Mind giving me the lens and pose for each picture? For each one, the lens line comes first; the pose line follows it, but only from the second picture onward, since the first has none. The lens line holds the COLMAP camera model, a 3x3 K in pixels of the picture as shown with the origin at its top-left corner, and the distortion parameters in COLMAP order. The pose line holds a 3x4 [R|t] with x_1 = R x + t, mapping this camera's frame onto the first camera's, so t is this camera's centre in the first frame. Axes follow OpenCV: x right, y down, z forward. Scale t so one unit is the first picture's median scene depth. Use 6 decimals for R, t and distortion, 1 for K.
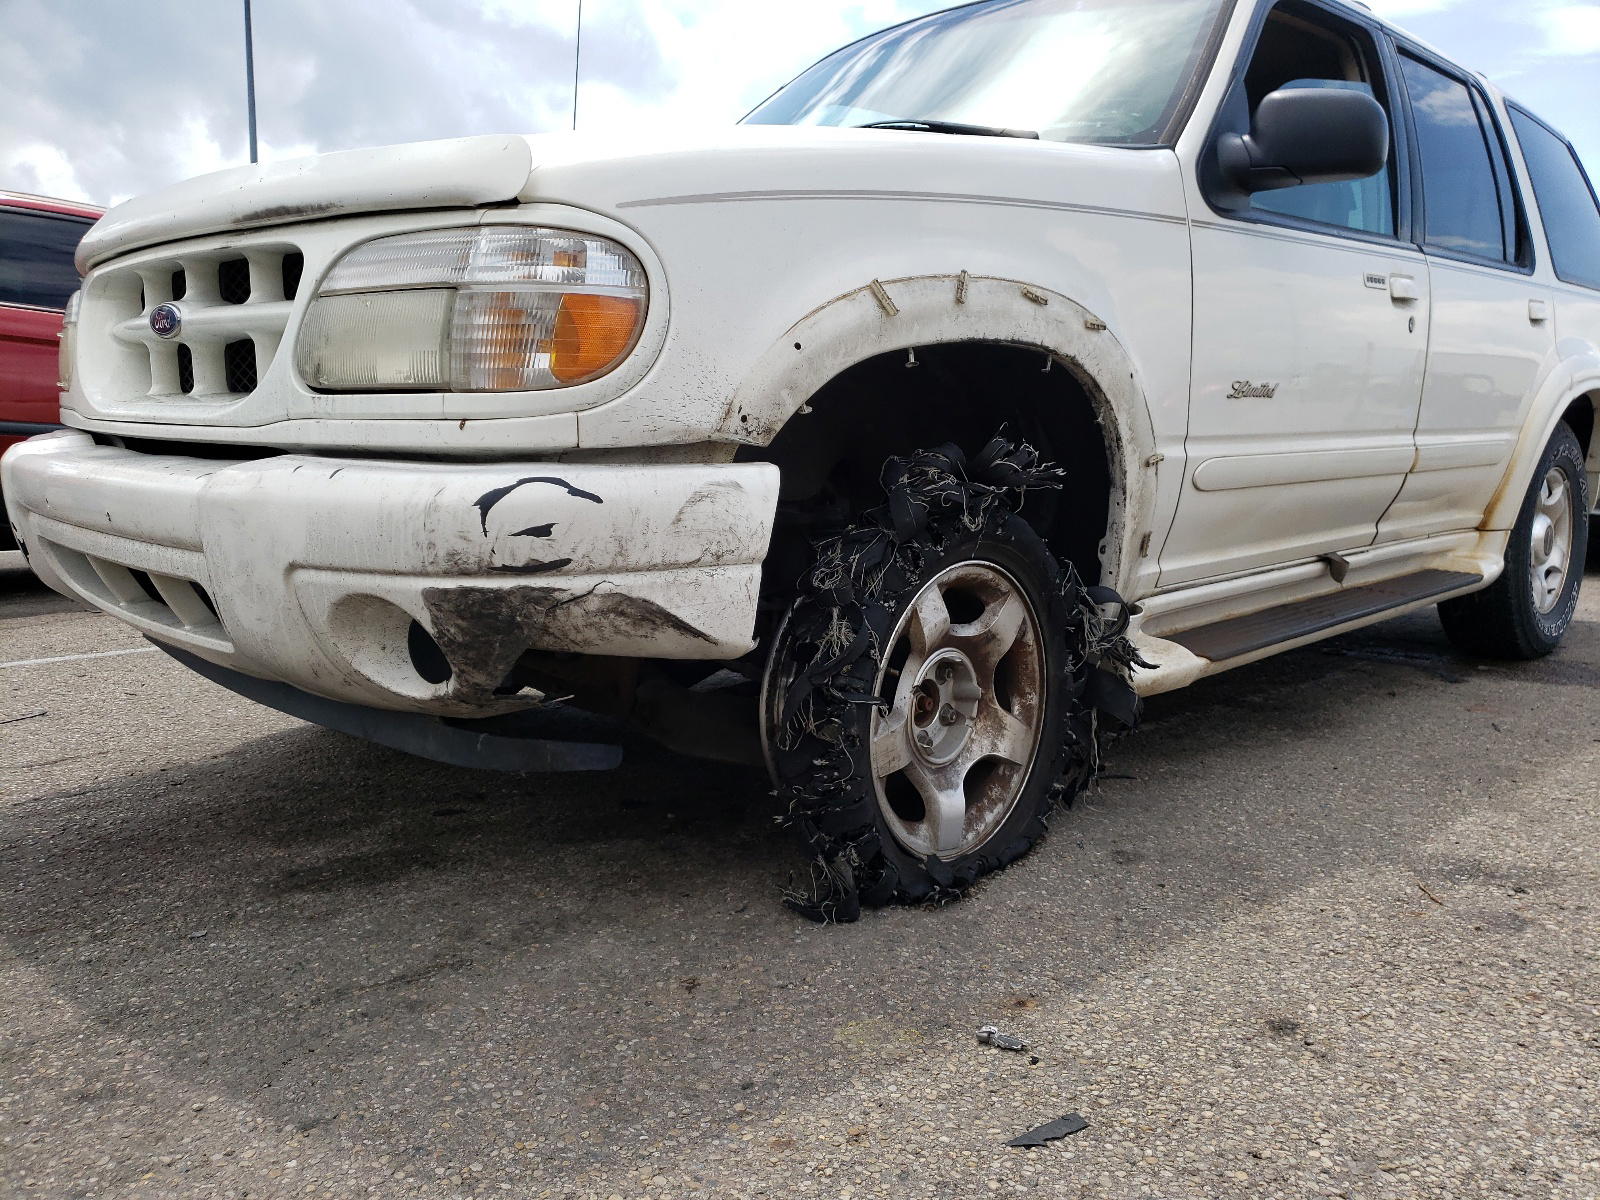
lens RADIAL K [[1286.0, 0, 844.1], [0, 1286.0, 602.8], [0, 0, 1]] dist [0.093852, -0.159624]
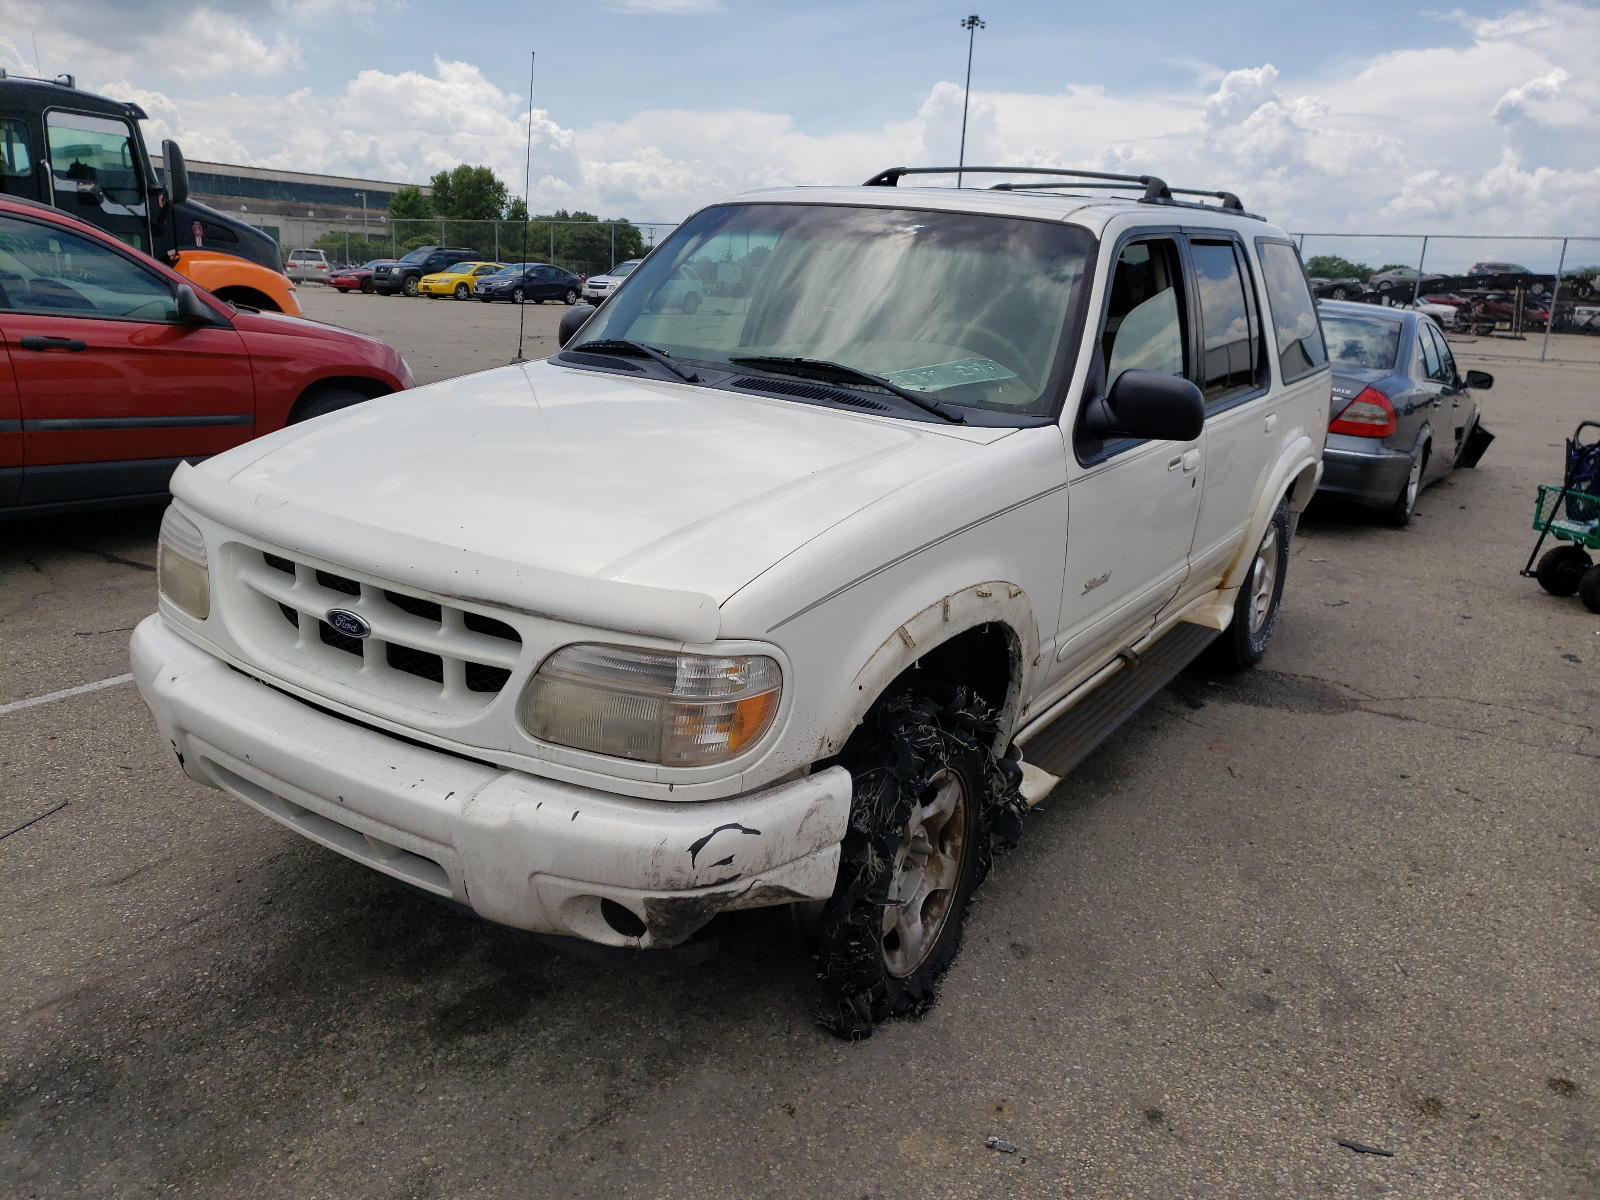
lens RADIAL K [[1286.0, 0, 844.1], [0, 1286.0, 602.8], [0, 0, 1]] dist [0.093852, -0.159624]
pose [[0.976402, -0.007479, 0.215832, -0.385199], [-0.022332, 0.990546, 0.135354, -0.513289], [-0.214804, -0.136980, 0.967003, -0.421693]]
